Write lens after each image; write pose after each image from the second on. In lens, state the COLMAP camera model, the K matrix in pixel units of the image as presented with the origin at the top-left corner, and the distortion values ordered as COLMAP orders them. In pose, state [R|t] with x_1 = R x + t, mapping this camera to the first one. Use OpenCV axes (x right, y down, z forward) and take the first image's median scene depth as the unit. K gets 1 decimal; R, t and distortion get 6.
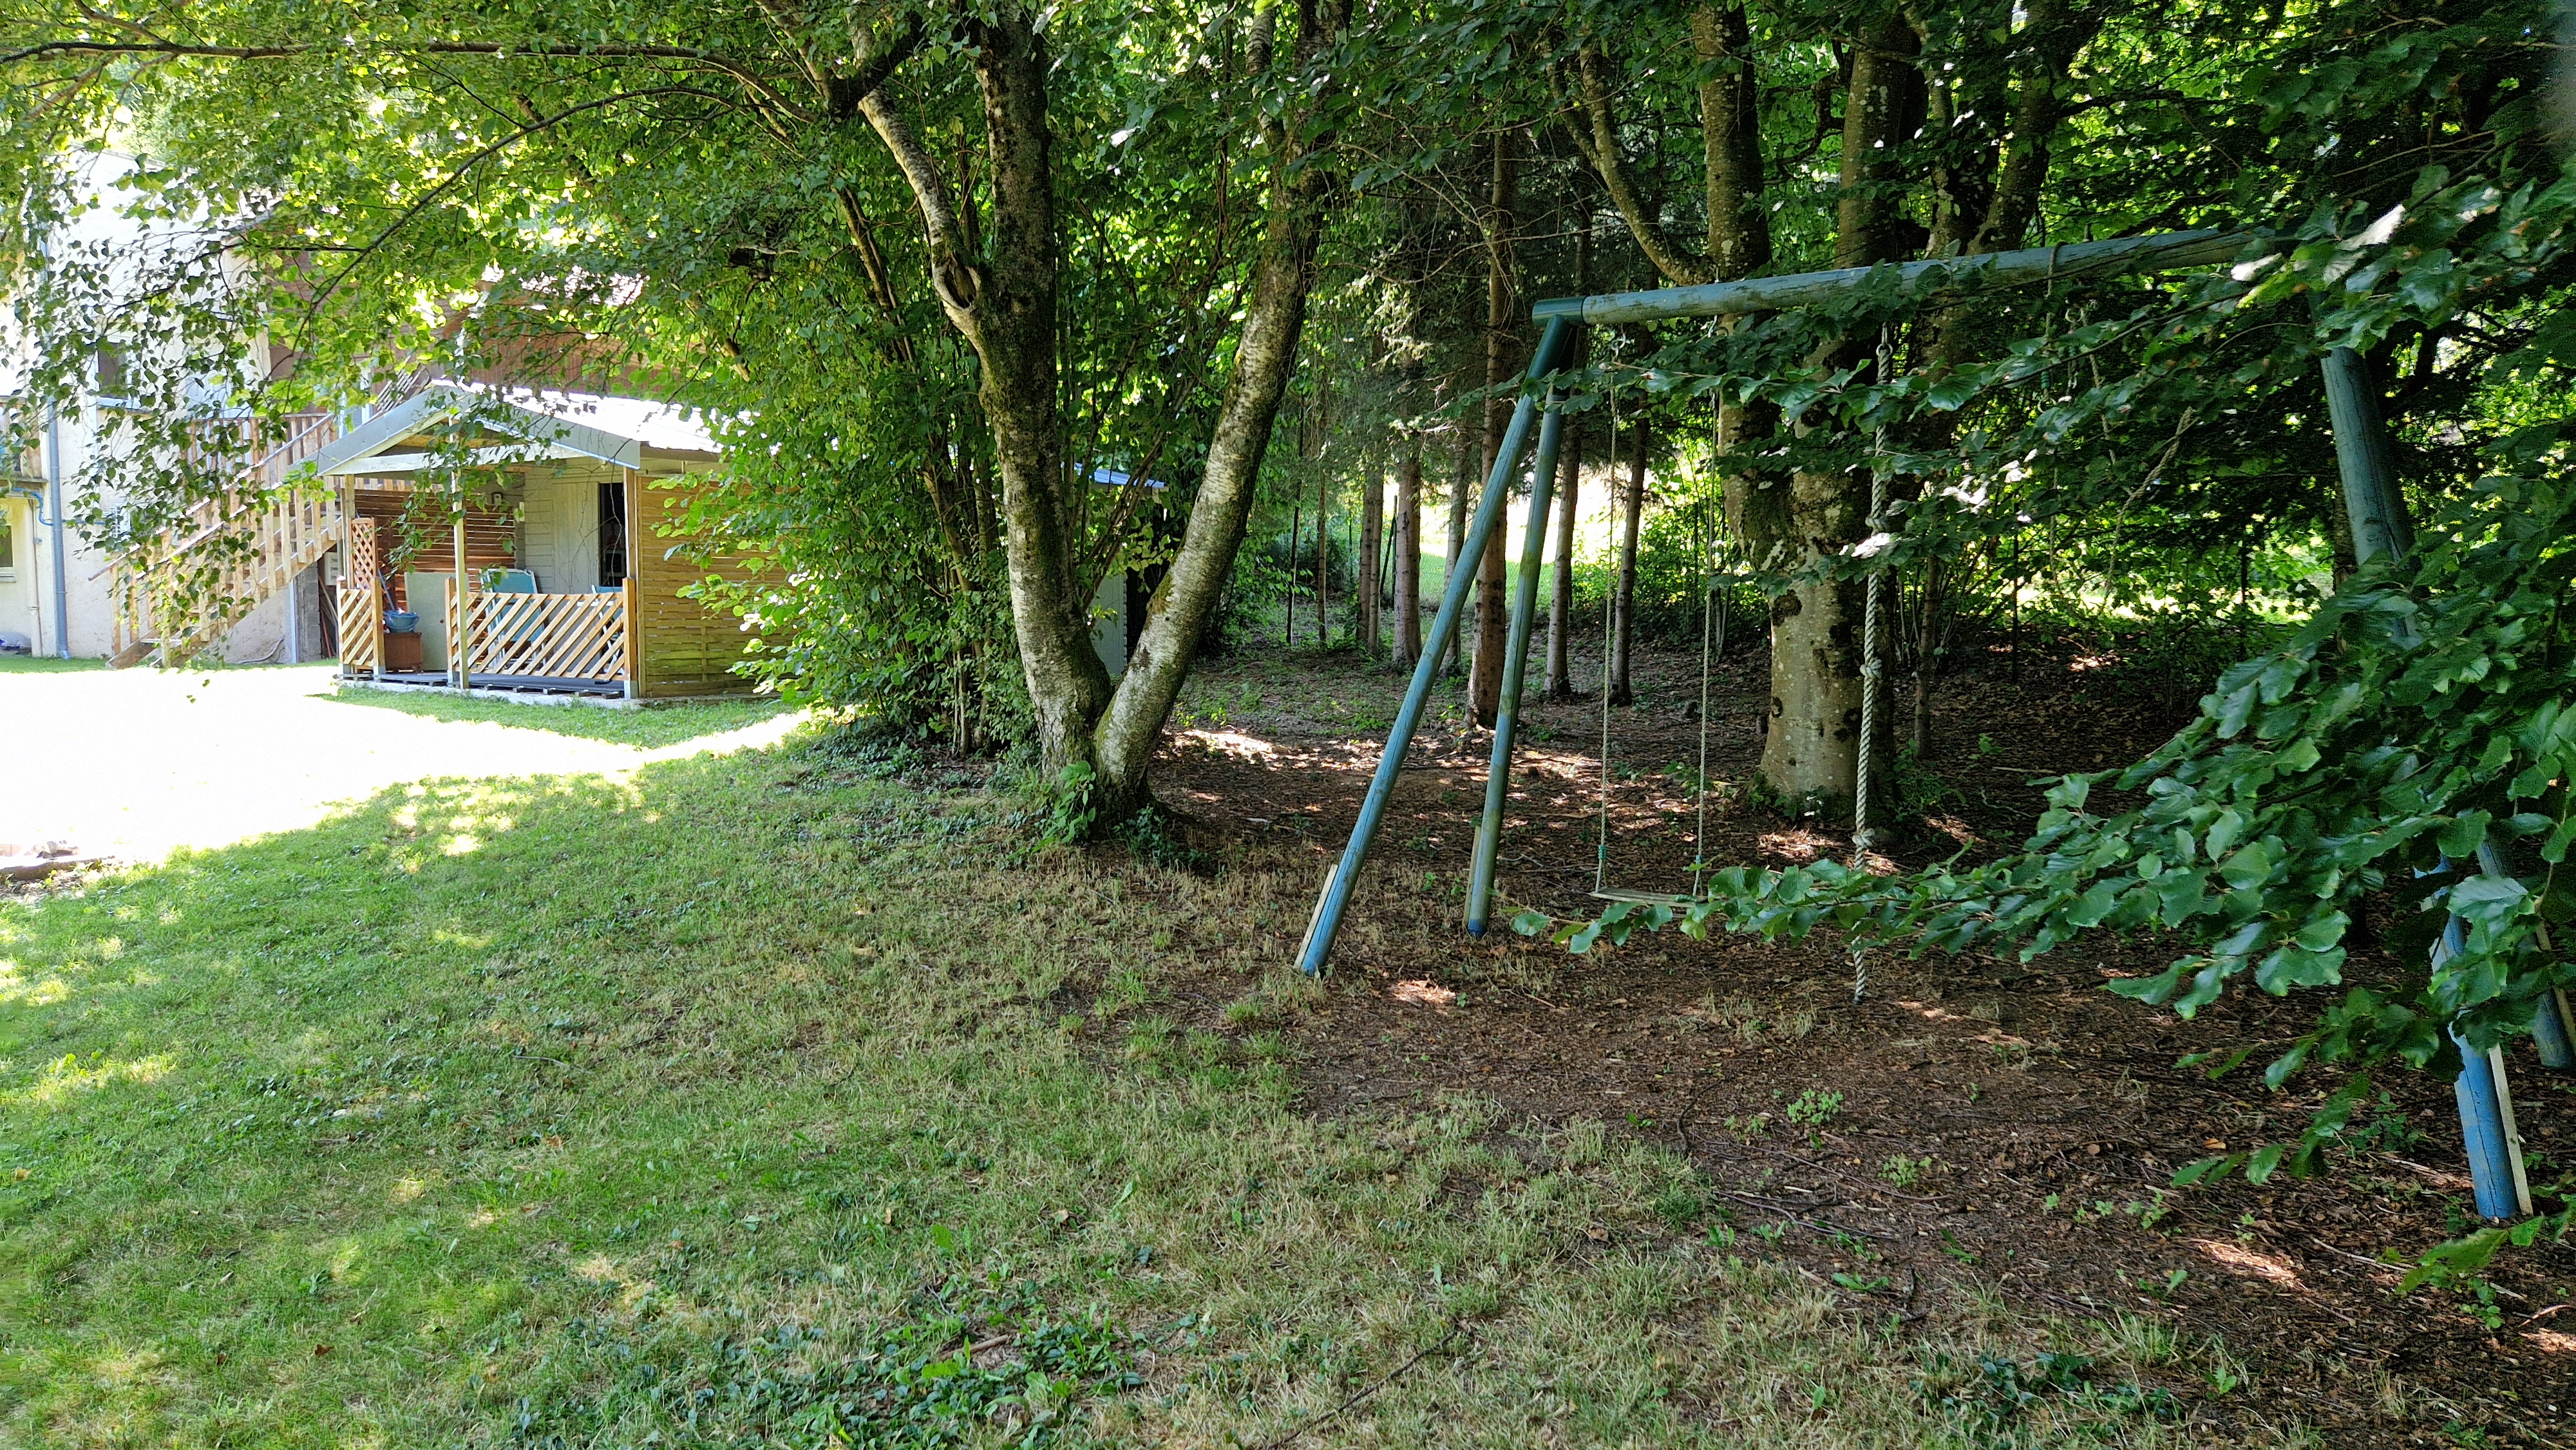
lens RADIAL K [[1677.4, 0, 1287.8], [0, 1677.4, 734.0], [0, 0, 1]] dist [-0.001526, -0.001536]
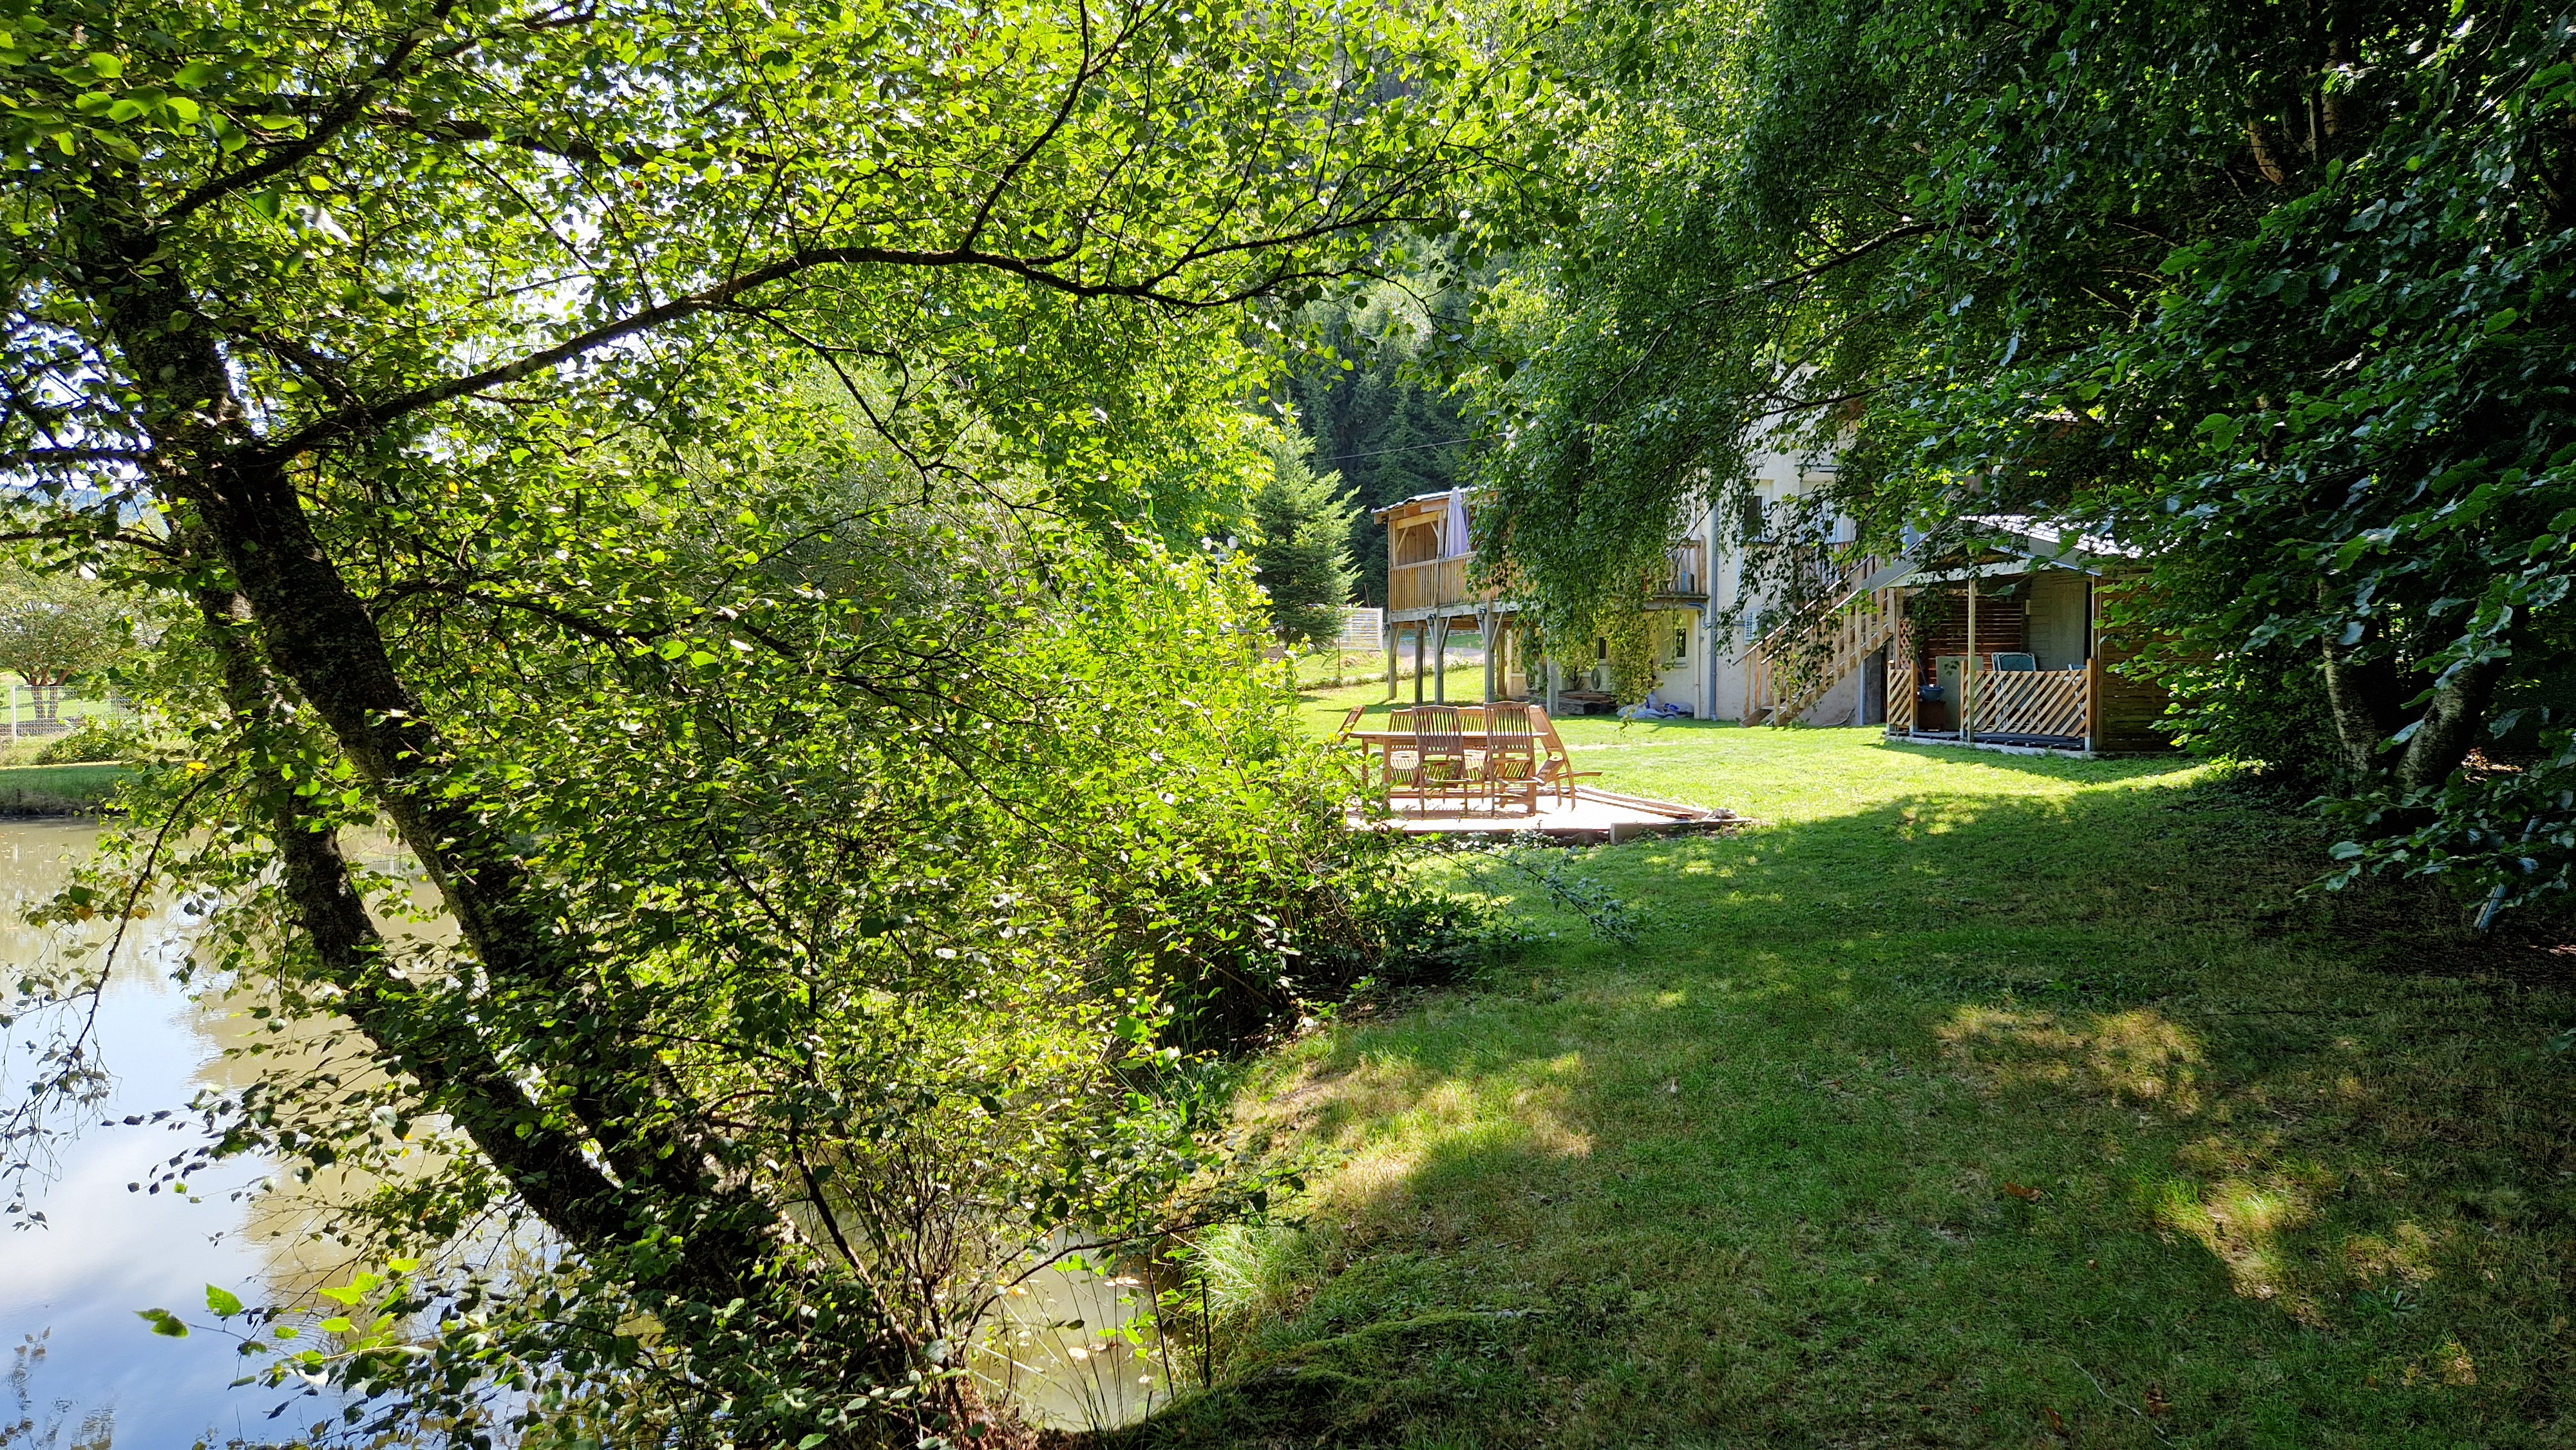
lens RADIAL K [[1677.4, 0, 1287.0], [0, 1677.4, 729.1], [0, 0, 1]] dist [-0.001526, -0.001536]
pose [[0.645096, 0.016599, -0.763921, 0.221743], [-0.055162, 0.998167, -0.024893, 0.031927], [0.762108, 0.058198, 0.644829, -0.346747]]
